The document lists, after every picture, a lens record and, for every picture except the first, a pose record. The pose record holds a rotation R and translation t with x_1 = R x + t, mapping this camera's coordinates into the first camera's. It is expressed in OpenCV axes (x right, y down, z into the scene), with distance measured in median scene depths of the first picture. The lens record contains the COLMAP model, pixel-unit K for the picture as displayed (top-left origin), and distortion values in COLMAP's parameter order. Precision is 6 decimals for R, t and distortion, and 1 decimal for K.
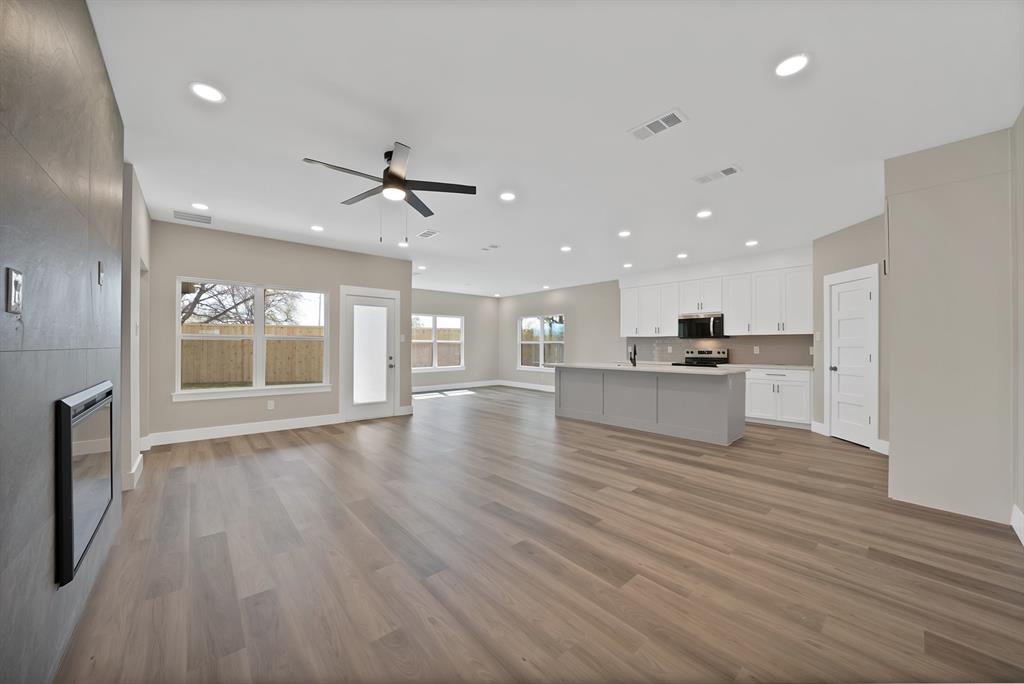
lens RADIAL K [[369.5, 0, 508.8], [0, 369.5, 344.2], [0, 0, 1]] dist [-0.025120, 0.001859]
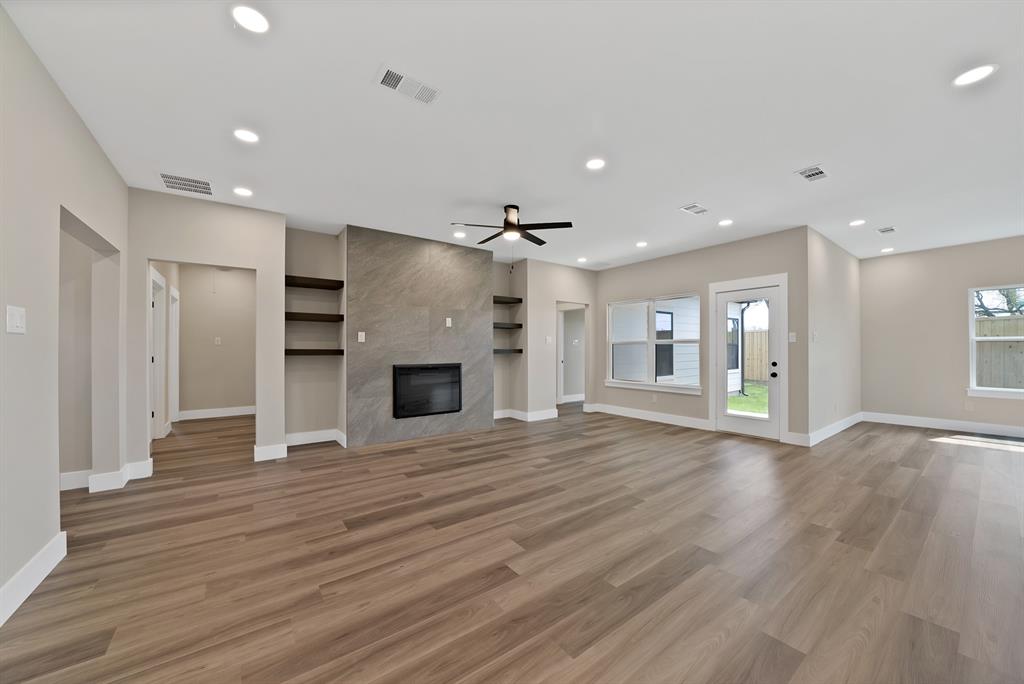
lens RADIAL K [[369.5, 0, 513.4], [0, 369.5, 348.6], [0, 0, 1]] dist [-0.025120, 0.001859]
pose [[-0.074303, -0.005954, -0.997218, 0.491838], [0.010491, 0.999922, -0.006752, 0.005724], [0.997181, -0.010963, -0.074234, 0.523320]]
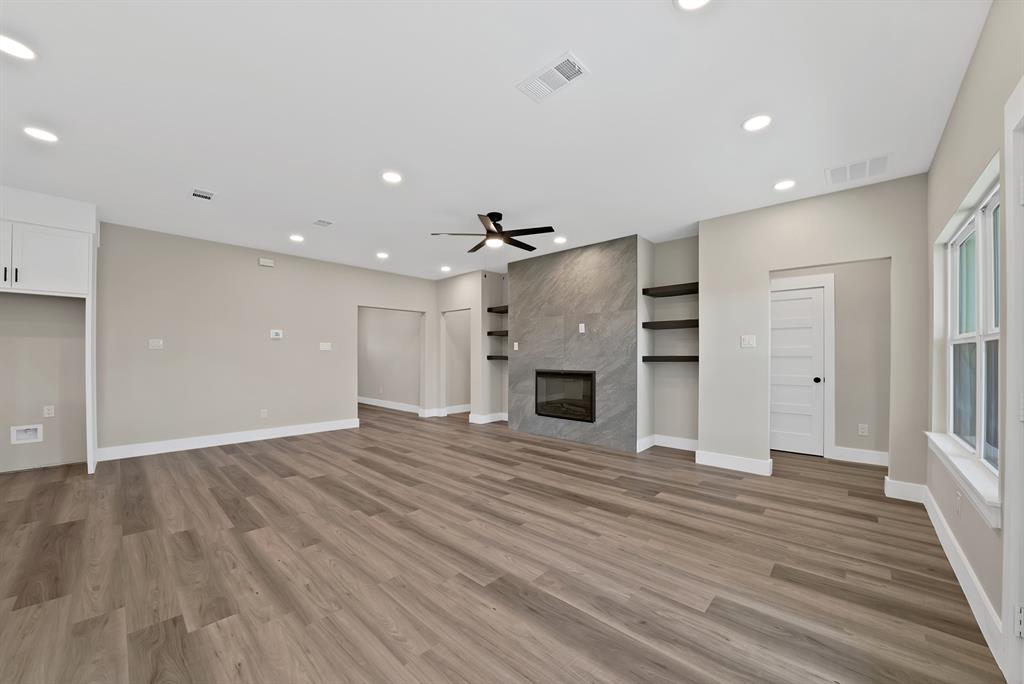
lens RADIAL K [[369.5, 0, 520.4], [0, 369.5, 352.2], [0, 0, 1]] dist [-0.025120, 0.001859]
pose [[-0.990605, -0.010022, -0.136386, -0.106918], [-0.007143, 0.999742, -0.021585, 0.010512], [0.136567, -0.020408, -0.990421, 1.118873]]
